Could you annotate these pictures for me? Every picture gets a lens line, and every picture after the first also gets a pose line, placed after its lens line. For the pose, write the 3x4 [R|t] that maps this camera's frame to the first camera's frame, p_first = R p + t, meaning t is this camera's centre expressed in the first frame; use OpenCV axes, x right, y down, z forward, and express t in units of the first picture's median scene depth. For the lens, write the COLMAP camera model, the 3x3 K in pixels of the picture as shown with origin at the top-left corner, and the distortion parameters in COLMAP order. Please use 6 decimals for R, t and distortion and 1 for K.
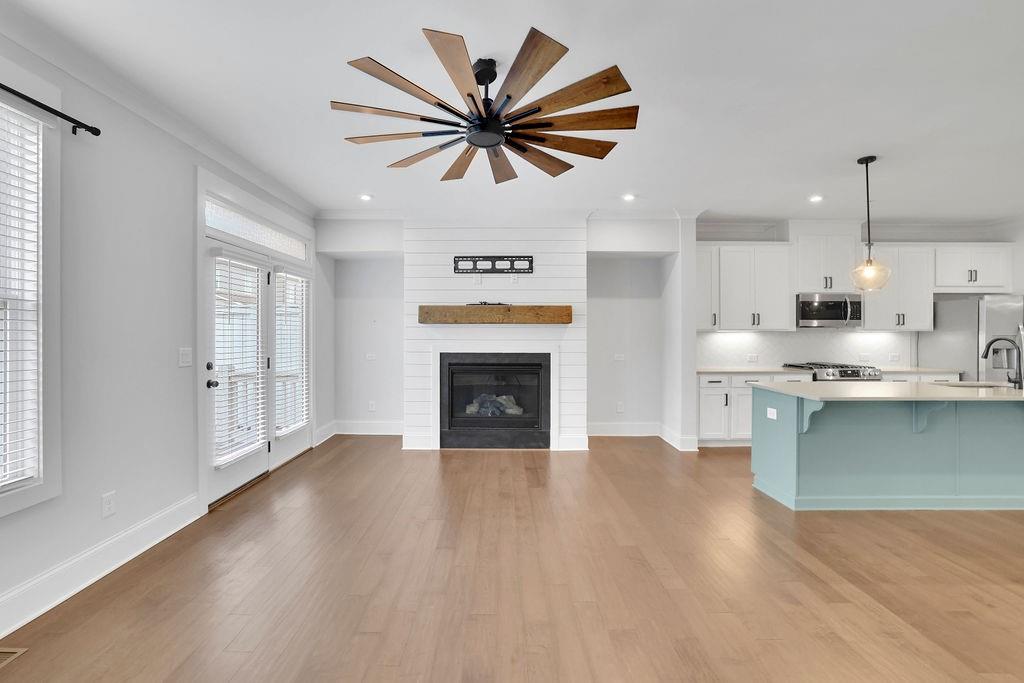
lens RADIAL K [[451.4, 0, 510.2], [0, 451.4, 333.0], [0, 0, 1]] dist [-0.000477, 0.000310]
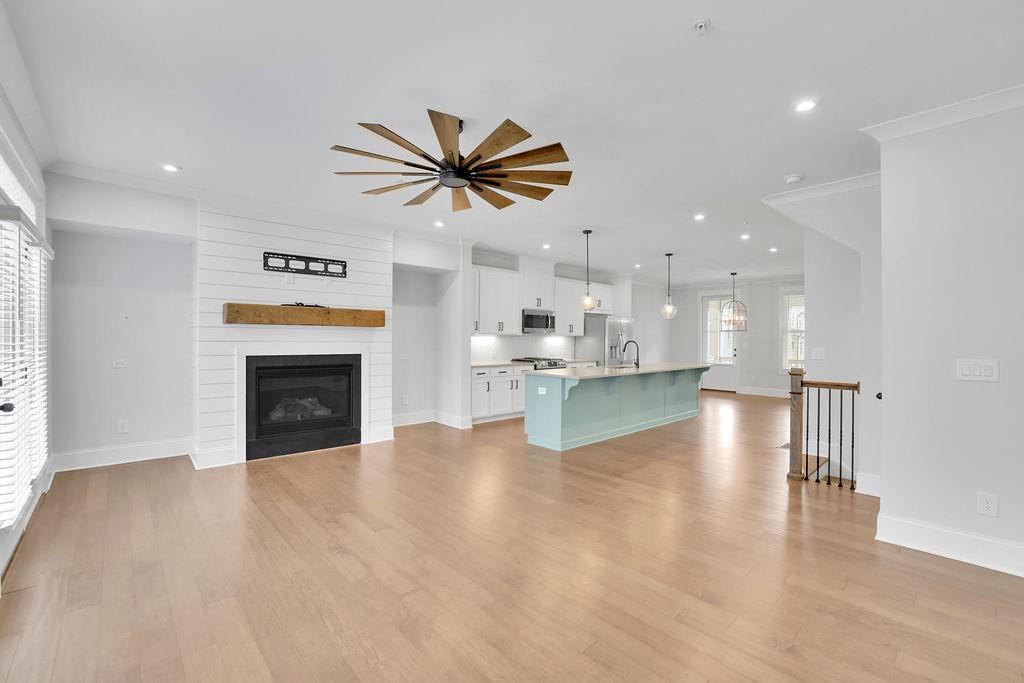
lens RADIAL K [[435.5, 0, 512.0], [0, 435.5, 341.5], [0, 0, 1]] dist [0.000363, 0.000250]
pose [[0.753358, -0.000369, 0.657610, -0.322921], [-0.009139, 0.999897, 0.011030, 0.000051], [-0.657547, -0.014319, 0.753278, -0.011153]]
